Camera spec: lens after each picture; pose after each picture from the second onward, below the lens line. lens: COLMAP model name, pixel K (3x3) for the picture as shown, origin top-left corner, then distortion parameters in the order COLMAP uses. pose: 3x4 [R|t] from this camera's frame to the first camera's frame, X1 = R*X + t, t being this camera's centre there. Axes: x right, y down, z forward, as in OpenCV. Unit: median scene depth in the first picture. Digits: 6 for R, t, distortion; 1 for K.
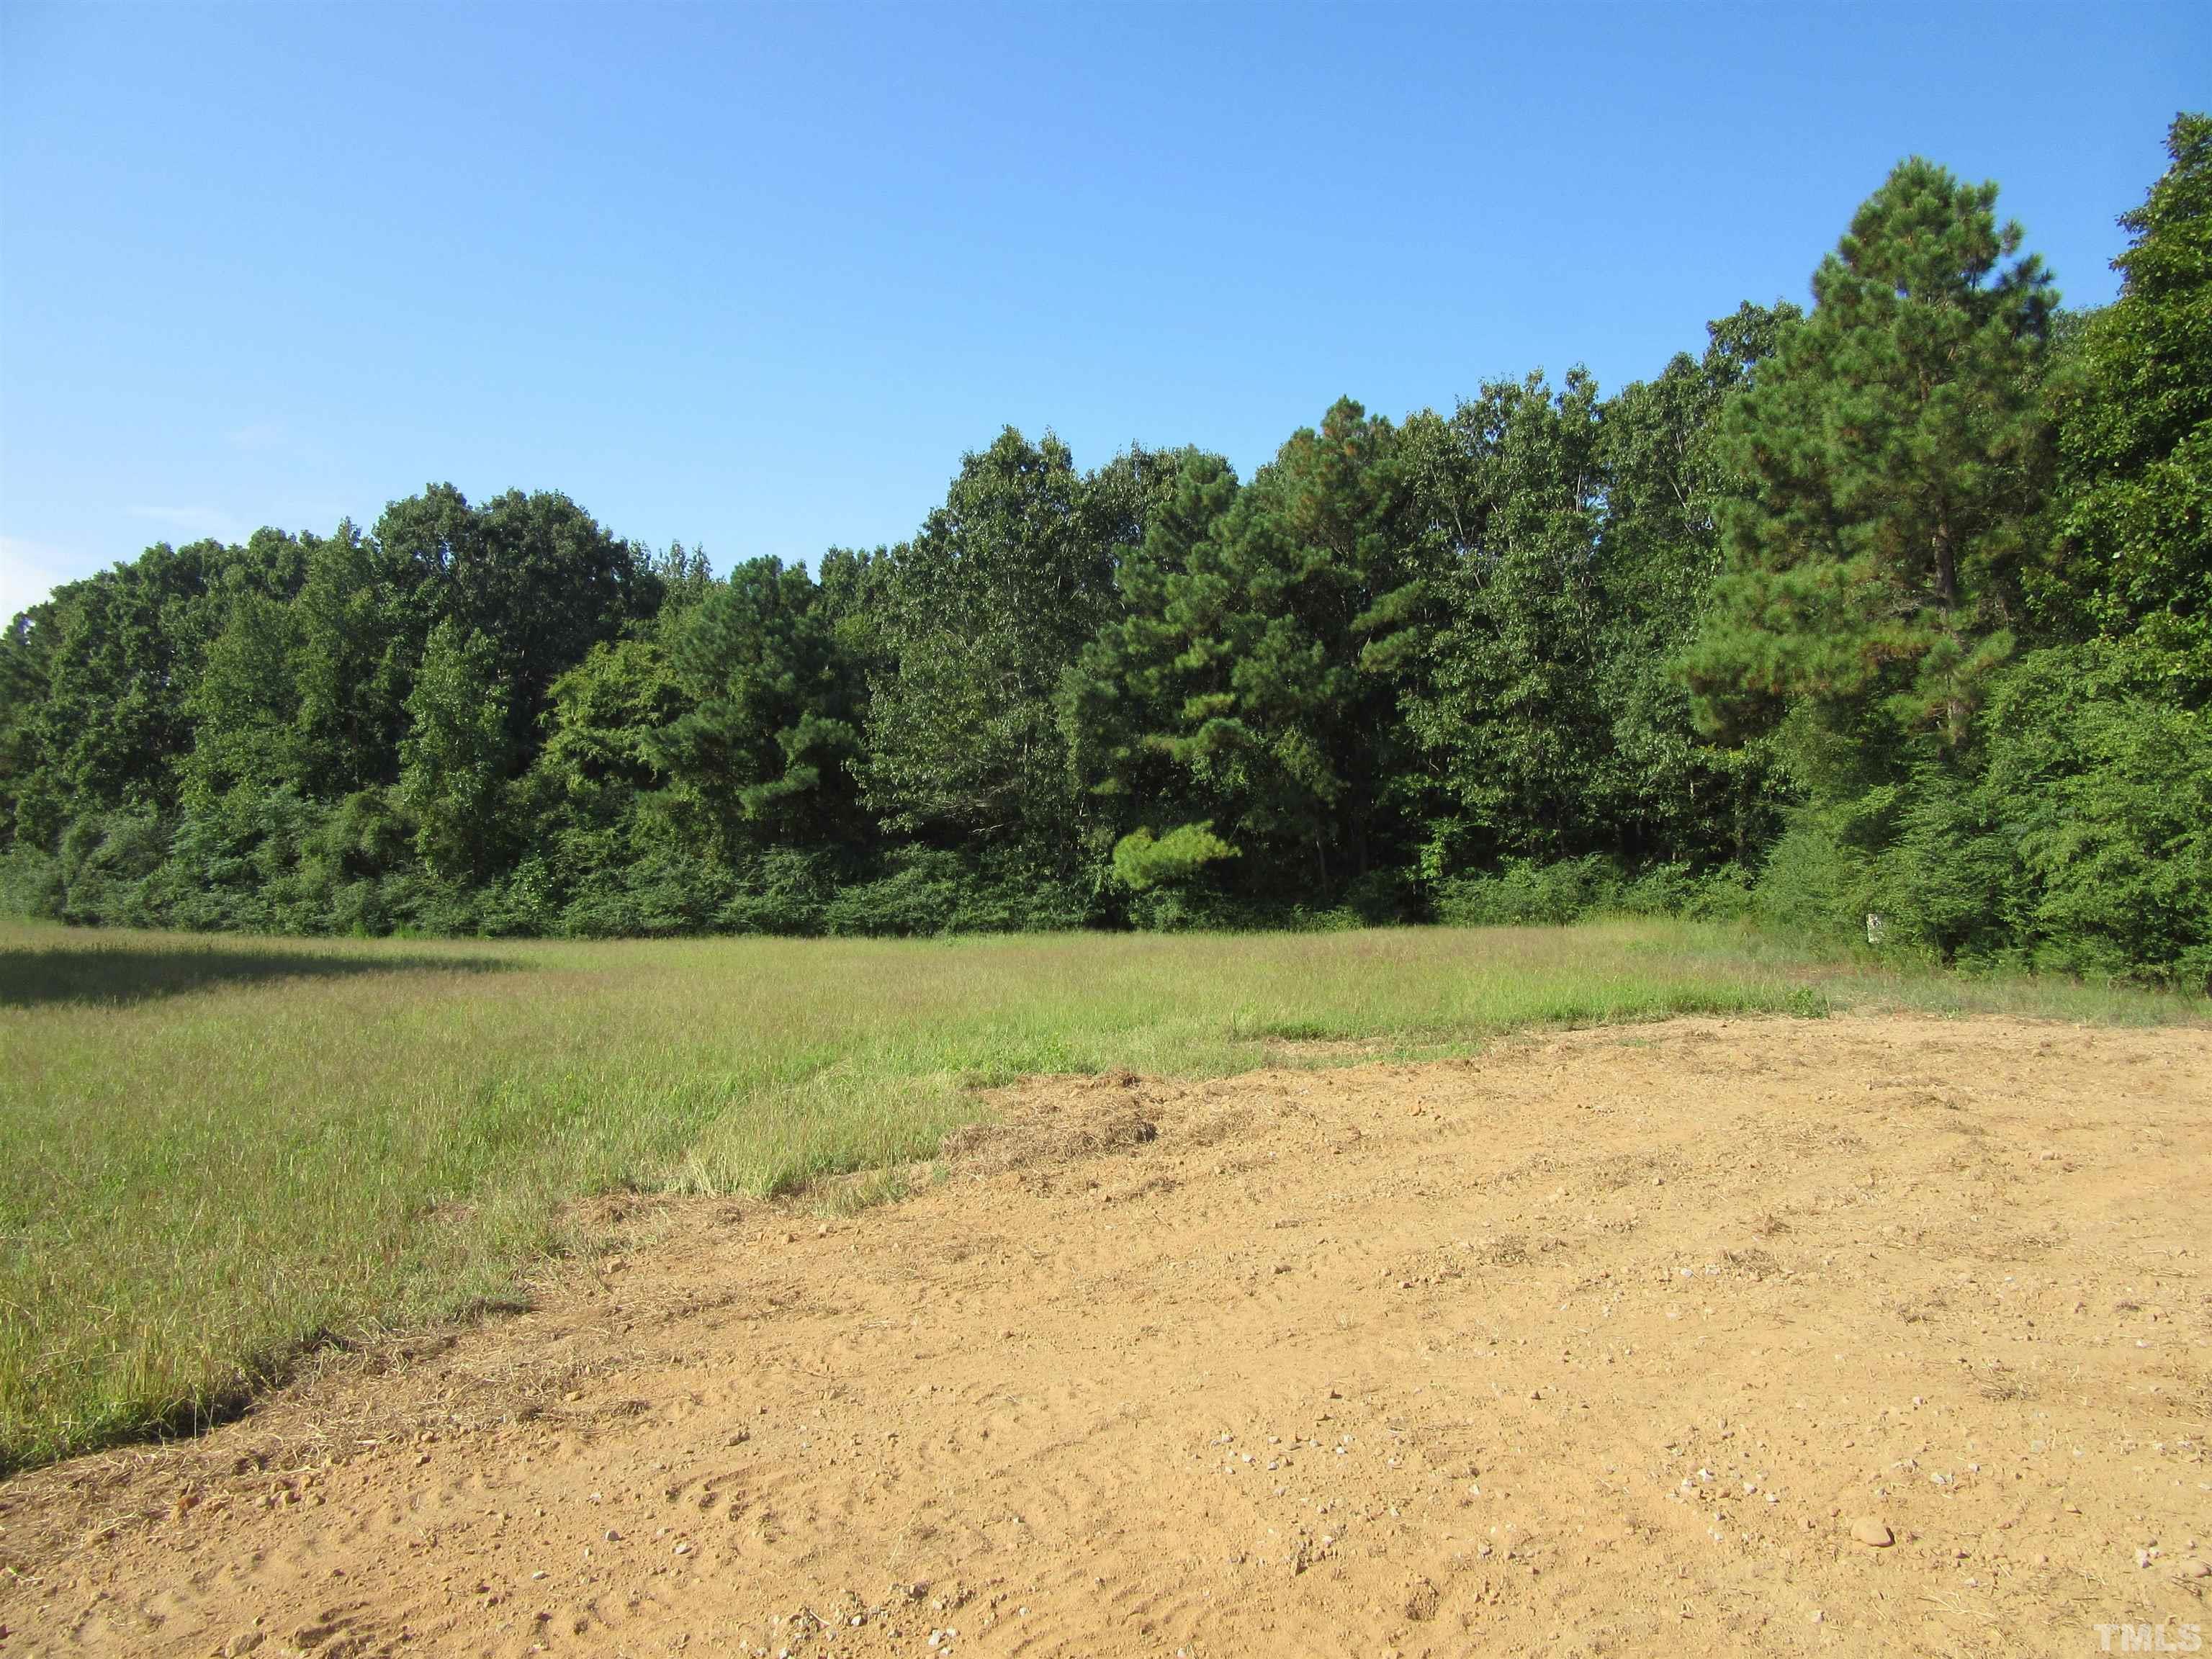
lens RADIAL K [[1619.2, 0, 1136.3], [0, 1619.2, 829.7], [0, 0, 1]] dist [-0.046409, 0.021959]
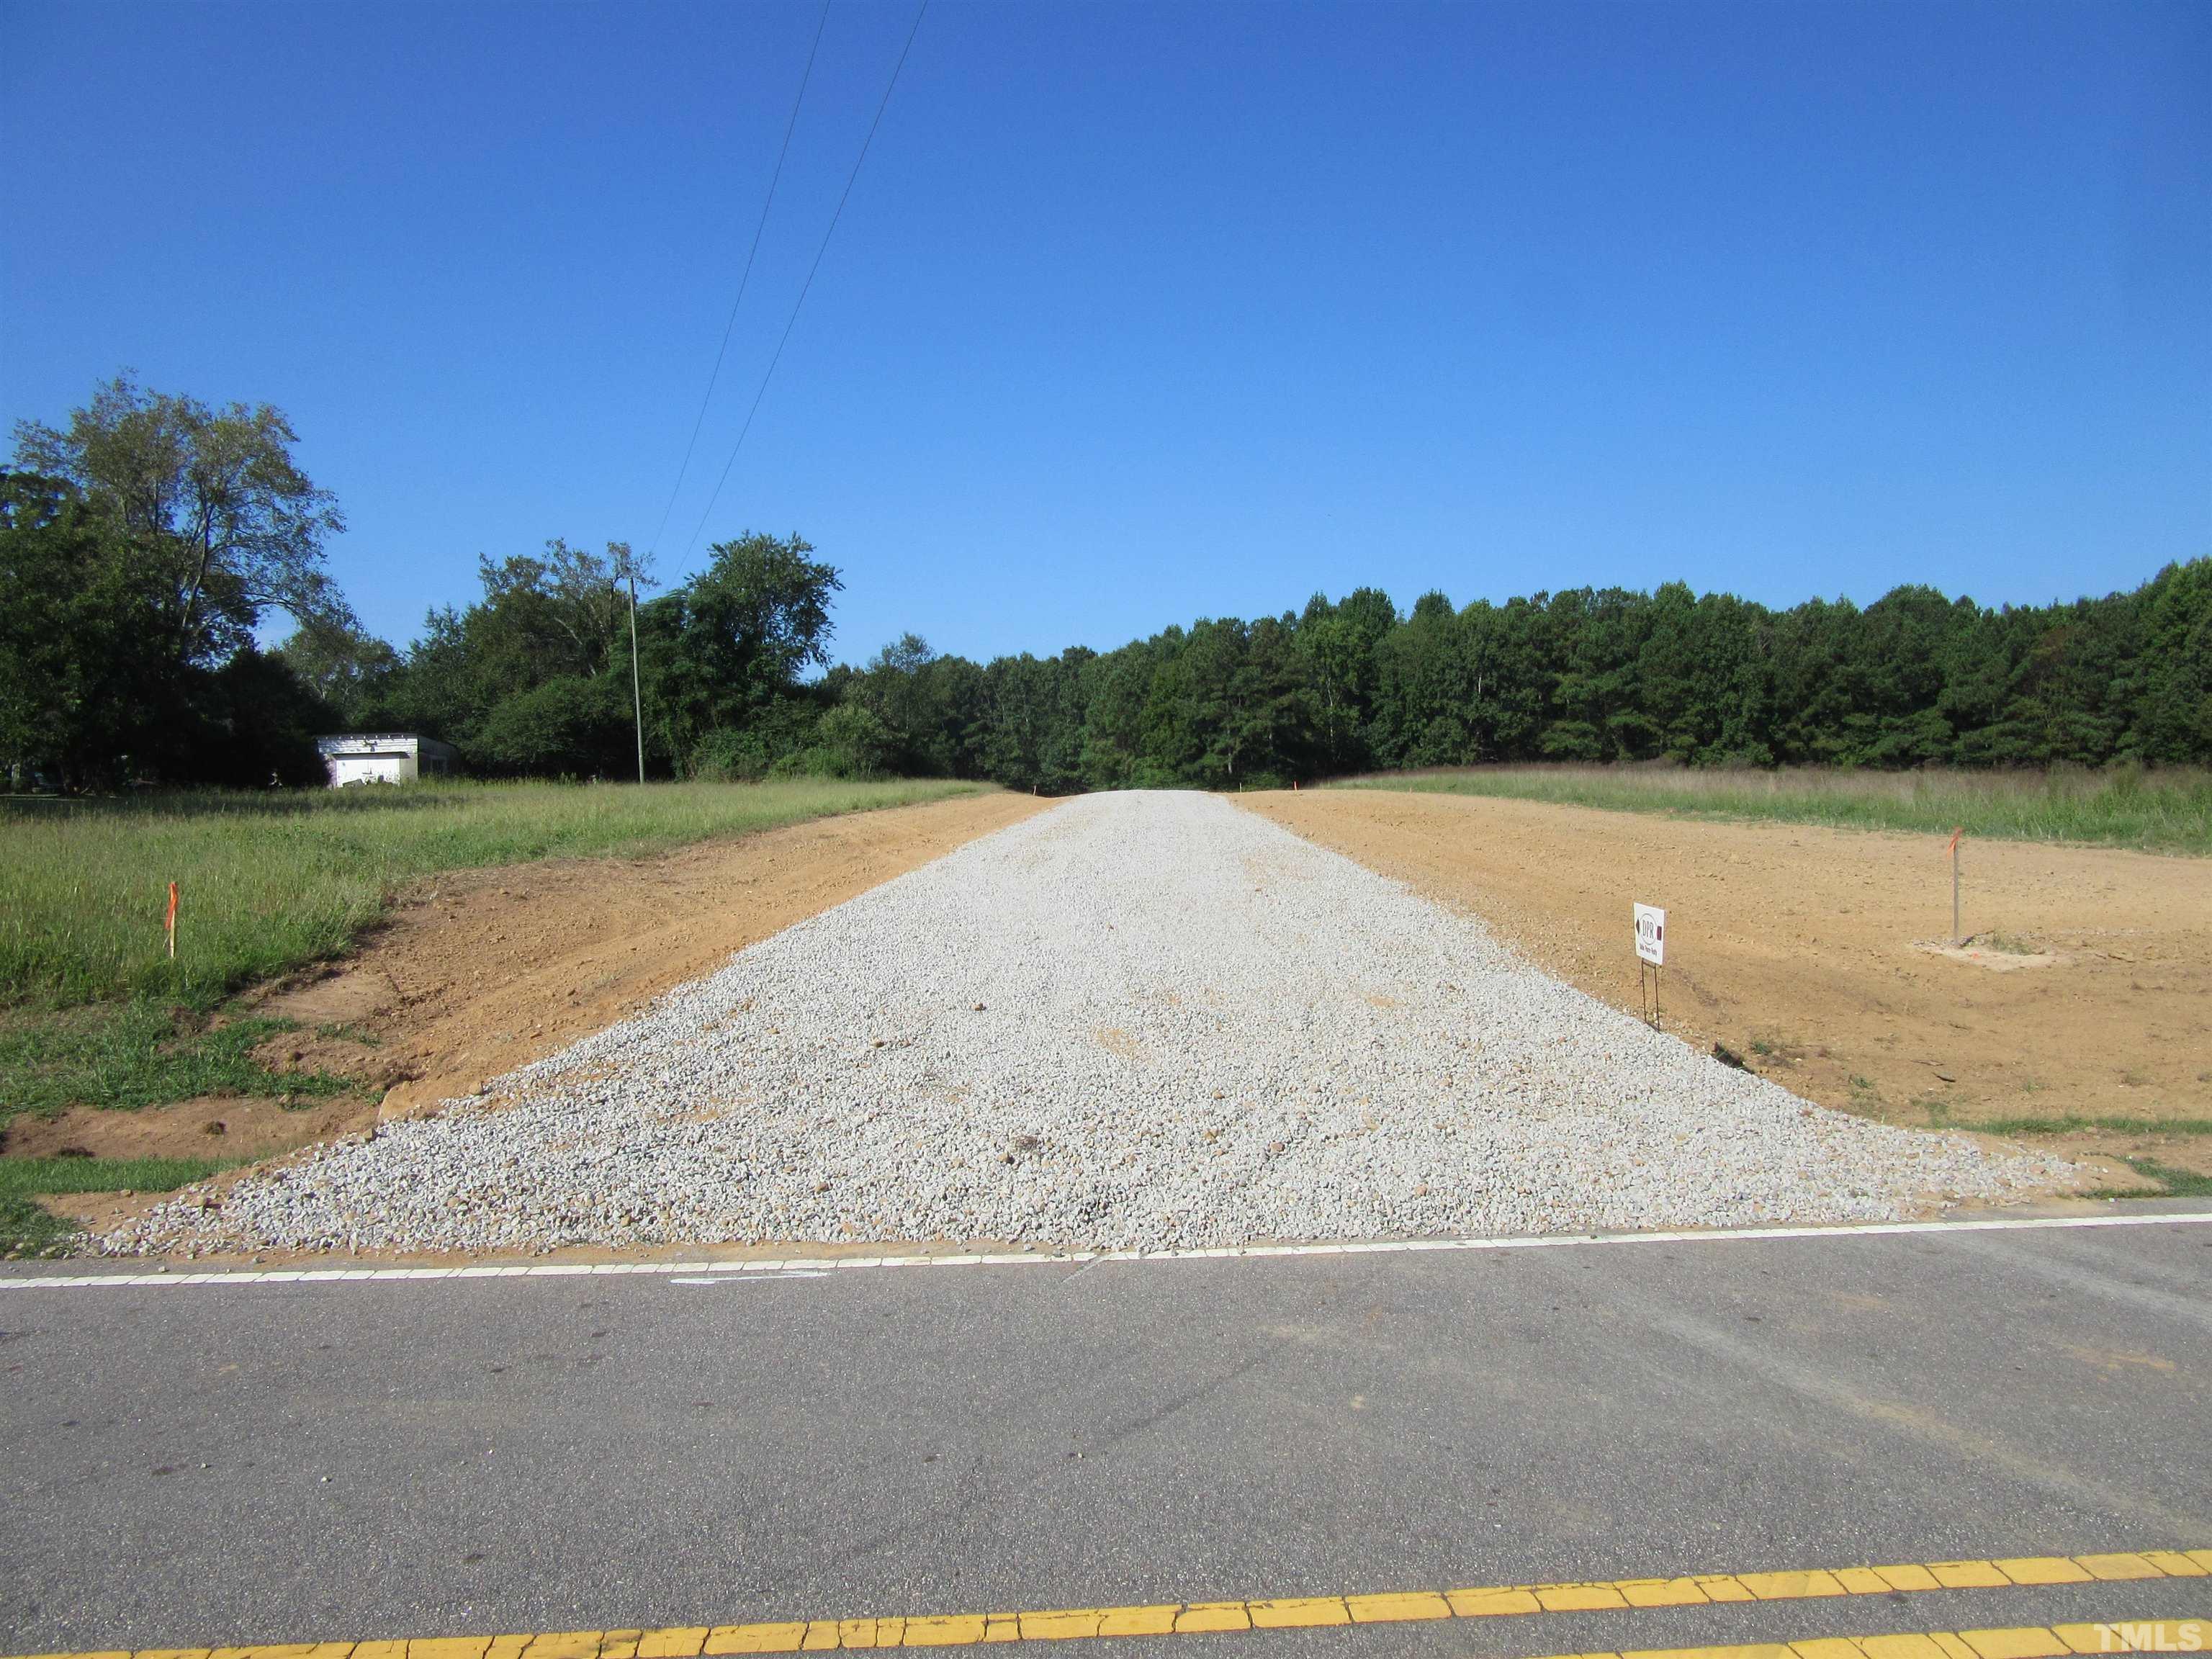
lens RADIAL K [[1627.1, 0, 1168.6], [0, 1627.1, 858.5], [0, 0, 1]] dist [-0.068176, 0.052828]
pose [[0.884727, -0.019463, 0.465703, -1.099703], [0.015428, 0.999803, 0.012475, 0.098834], [-0.465854, -0.003852, 0.884853, -2.243391]]
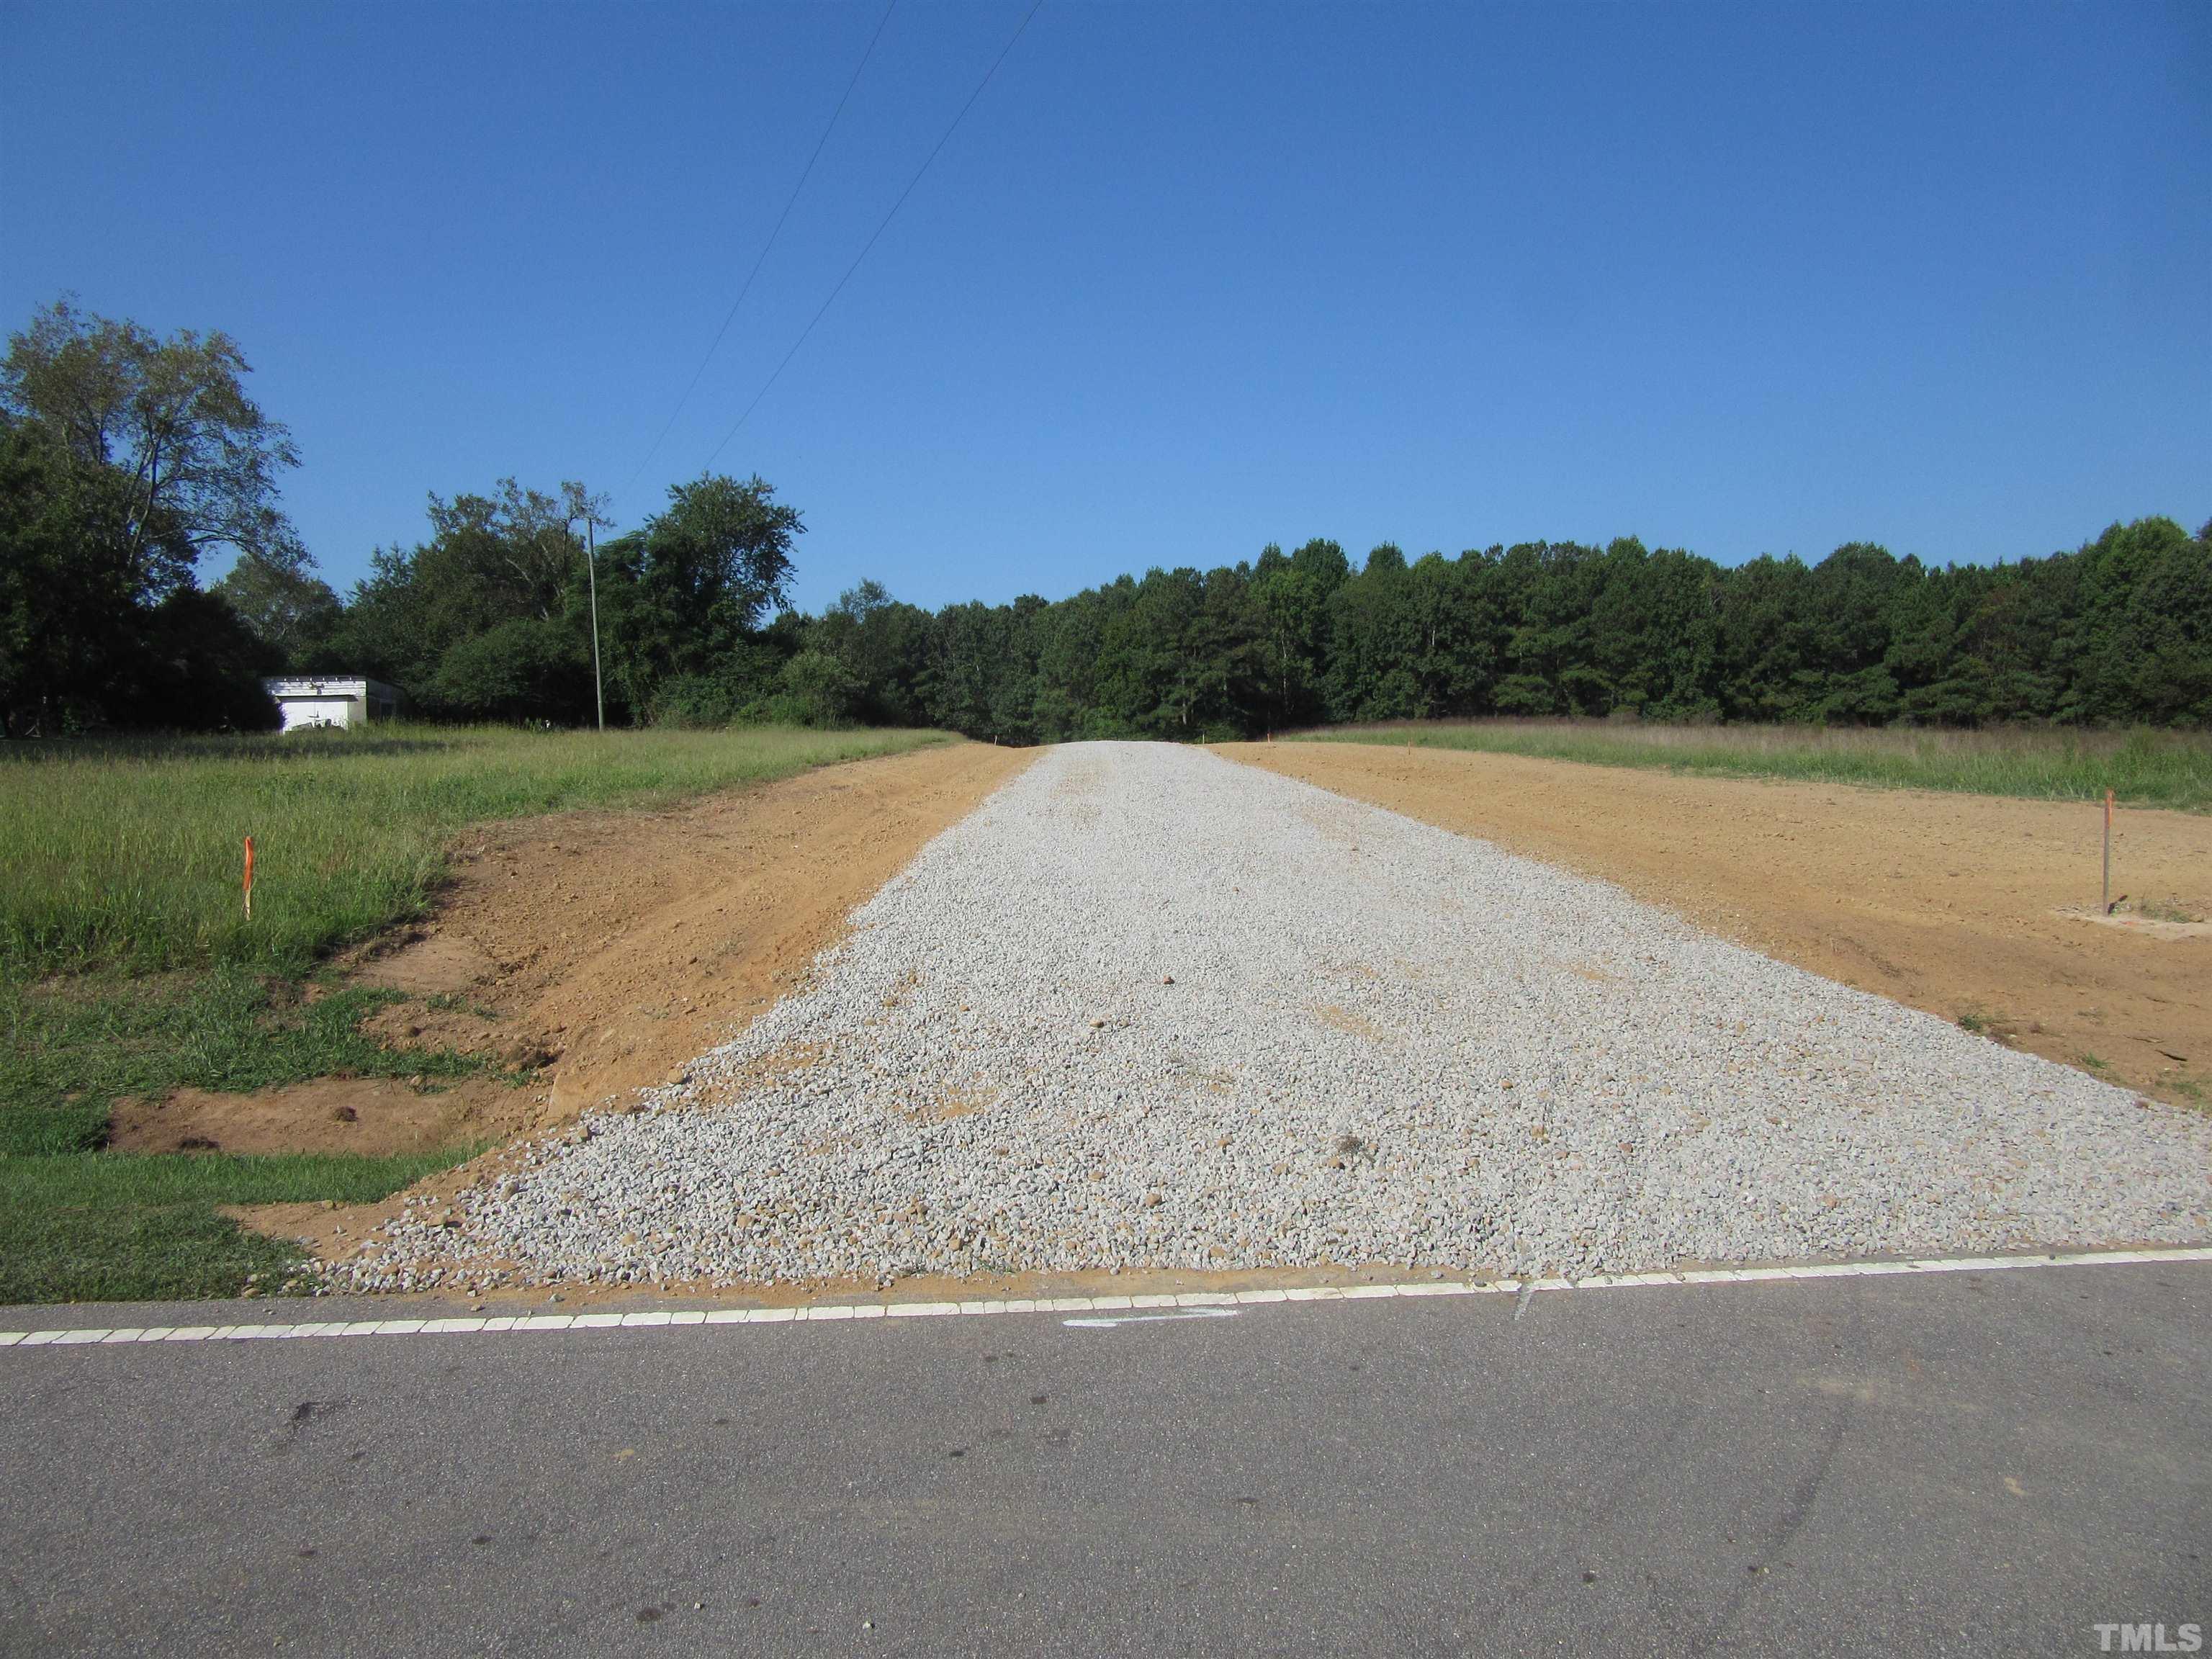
lens RADIAL K [[1619.2, 0, 1136.3], [0, 1619.2, 829.7], [0, 0, 1]] dist [-0.046409, 0.021959]
pose [[0.870494, -0.019576, 0.491789, -1.144168], [0.007808, 0.999632, 0.025970, 0.096019], [-0.492117, -0.018767, 0.870327, -2.180701]]
